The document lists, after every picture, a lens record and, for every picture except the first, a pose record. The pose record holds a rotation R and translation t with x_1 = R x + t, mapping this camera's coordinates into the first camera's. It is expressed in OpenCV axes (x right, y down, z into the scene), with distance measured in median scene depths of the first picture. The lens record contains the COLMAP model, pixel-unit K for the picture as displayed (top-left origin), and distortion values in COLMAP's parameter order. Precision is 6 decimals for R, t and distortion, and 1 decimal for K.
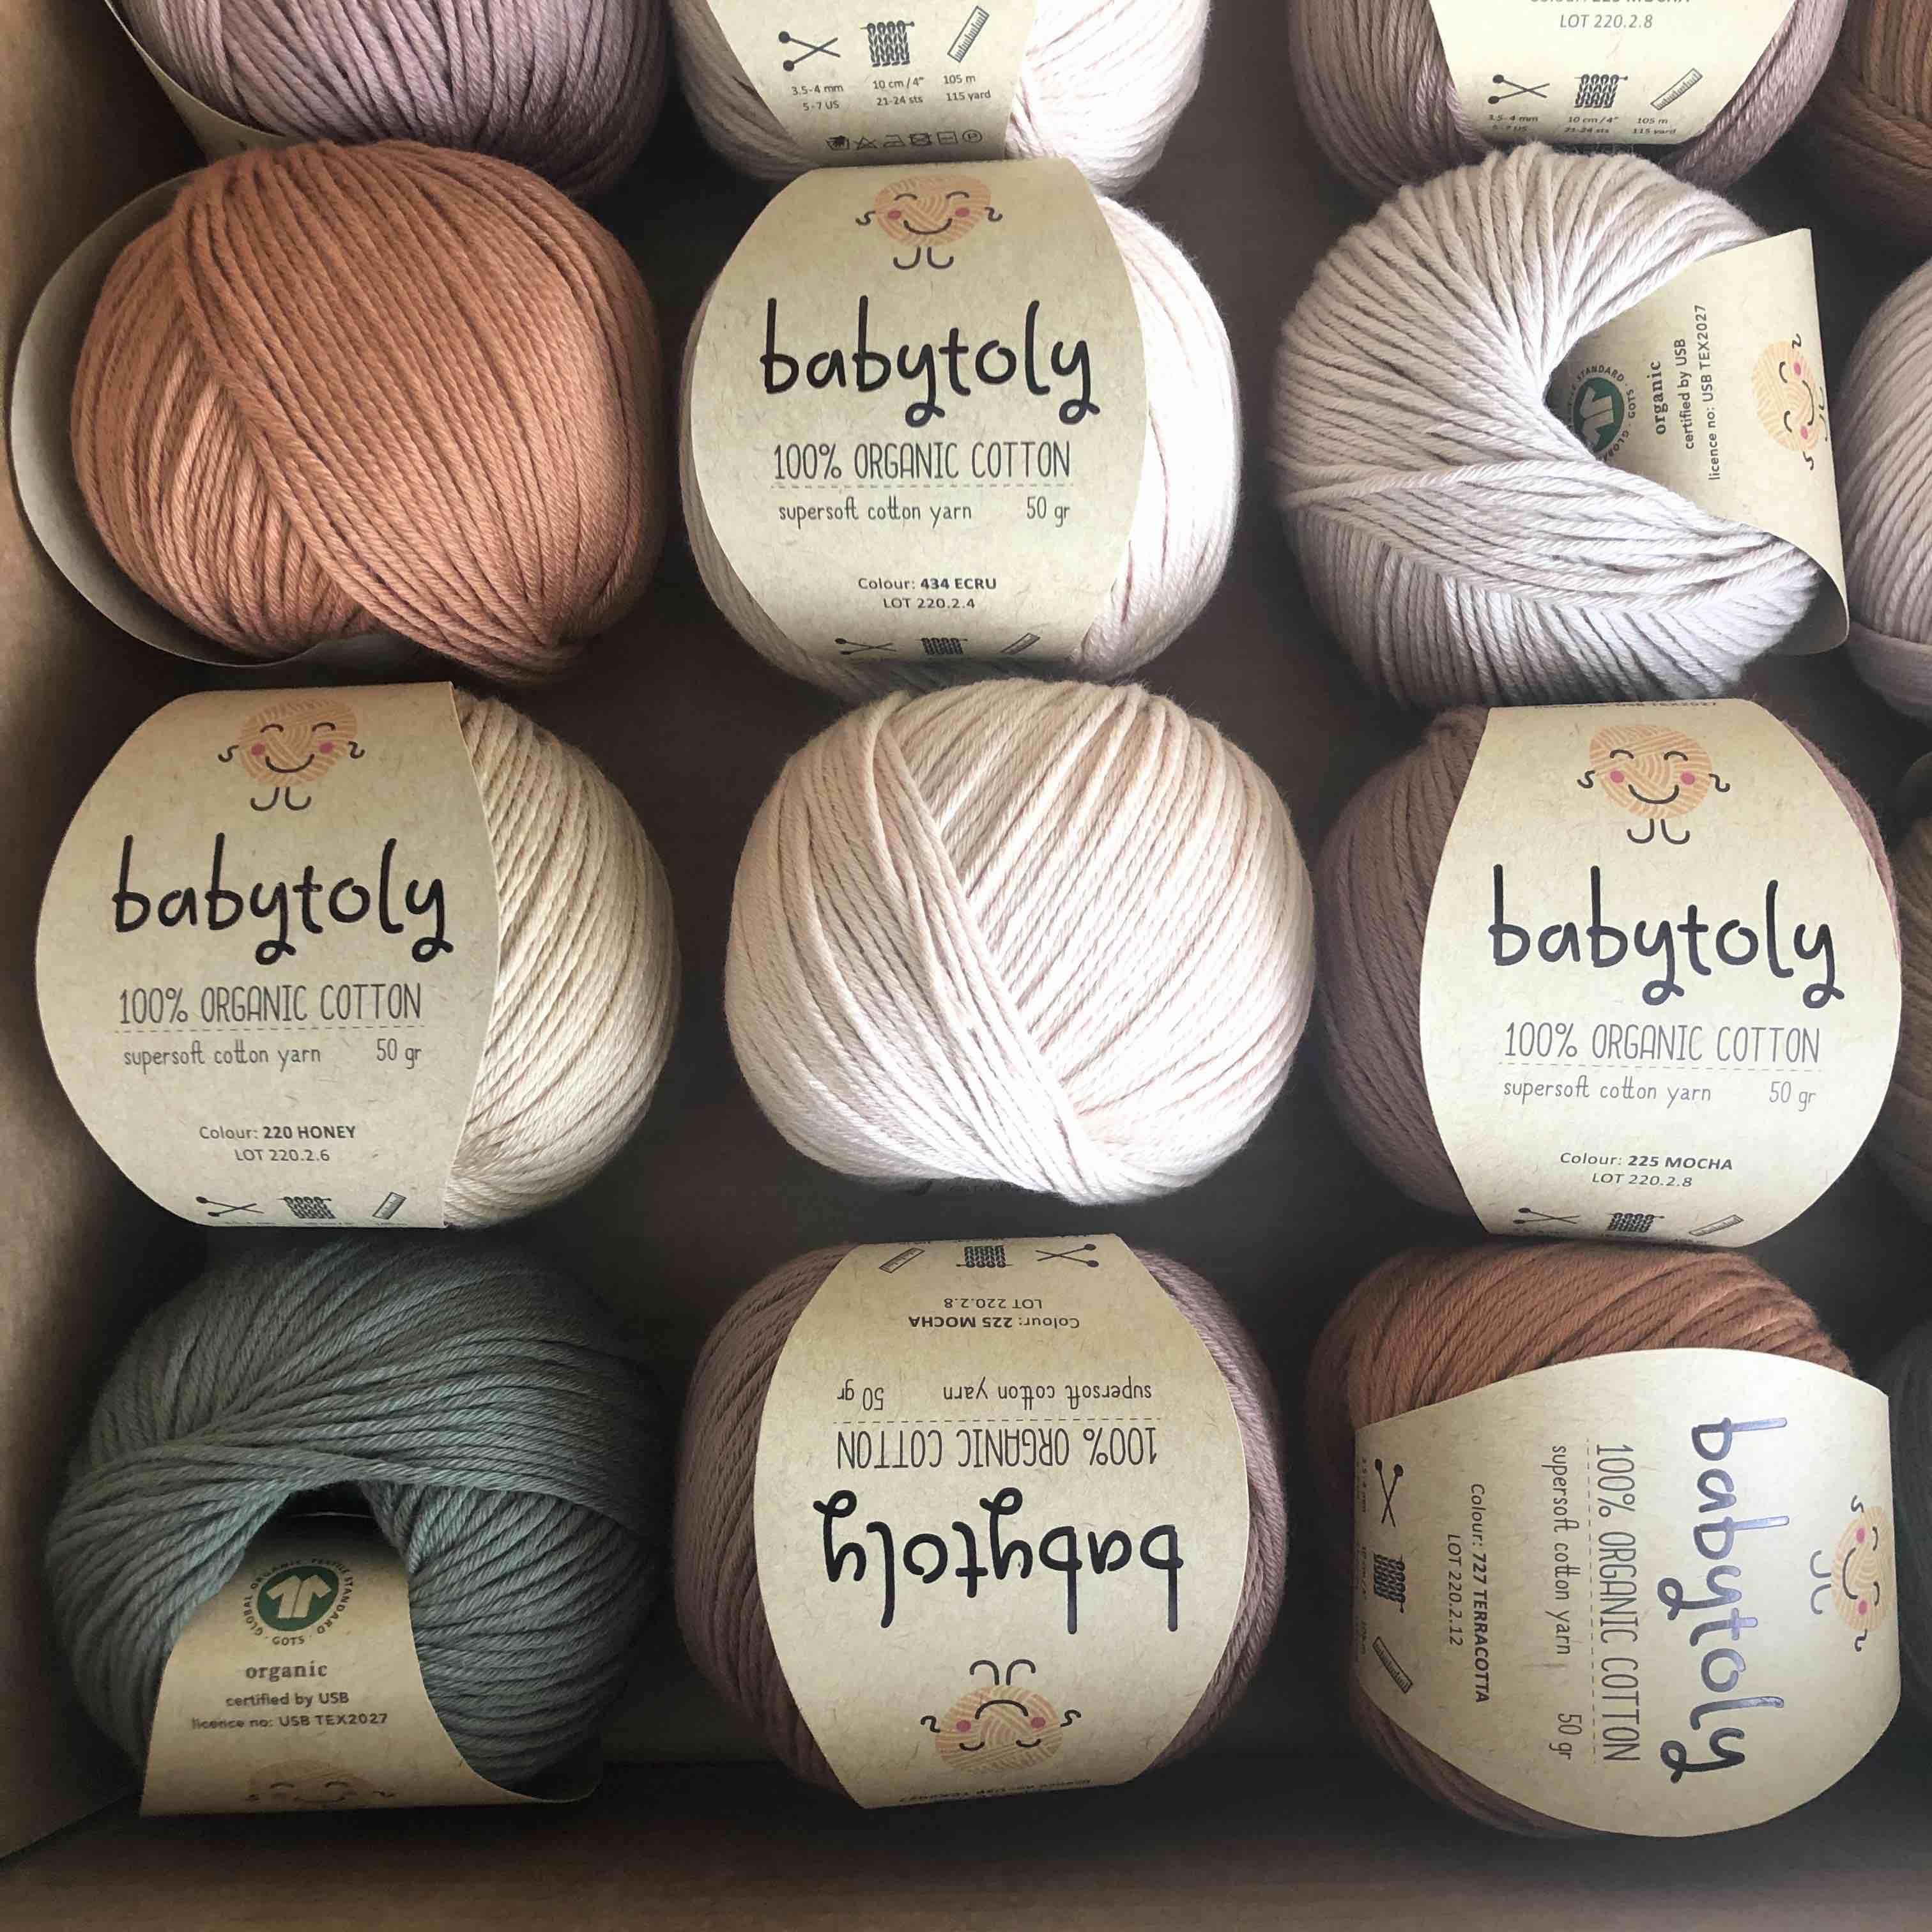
lens RADIAL K [[1917.2, 0, 971.3], [0, 1917.2, 966.3], [0, 0, 1]] dist [0.079881, -0.151748]
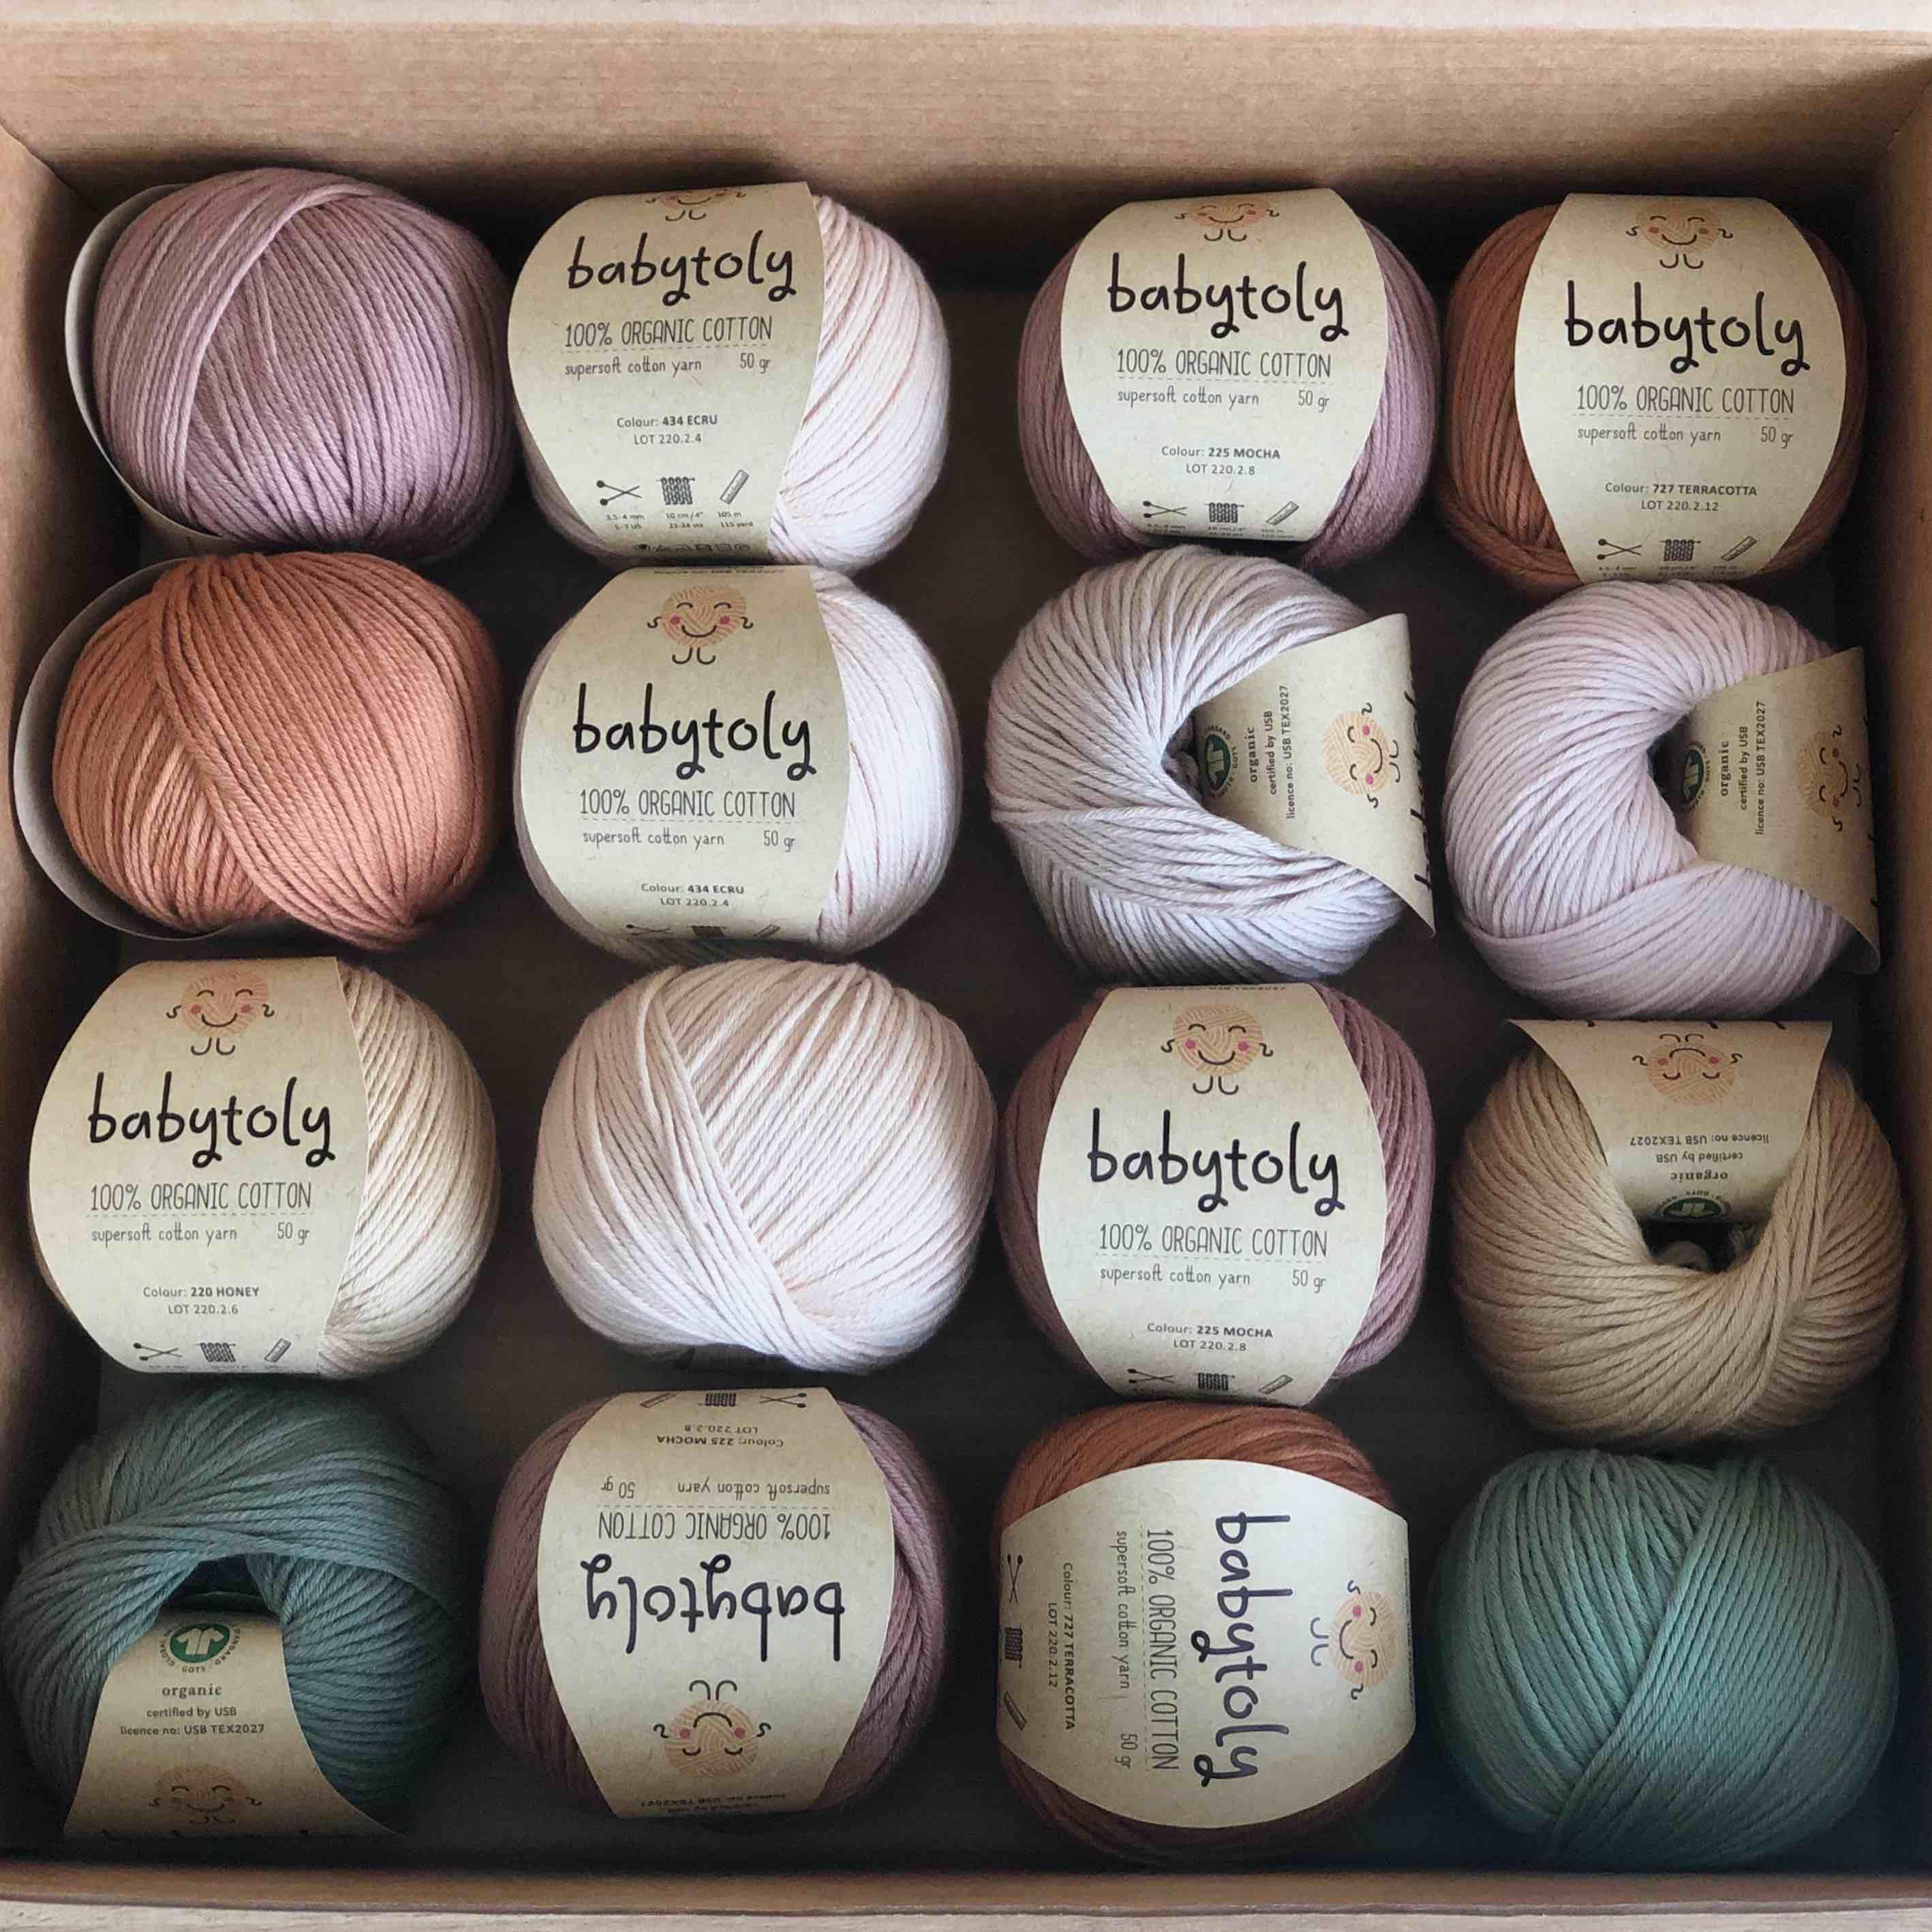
lens RADIAL K [[3639.9, 0, 968.7], [0, 3639.9, 763.1], [0, 0, 1]] dist [-0.088898, 1.158817]
pose [[0.999350, 0.011101, -0.034302, 0.262137], [-0.015740, 0.990295, -0.138087, 0.061226], [0.032437, 0.138537, 0.989826, -1.550324]]
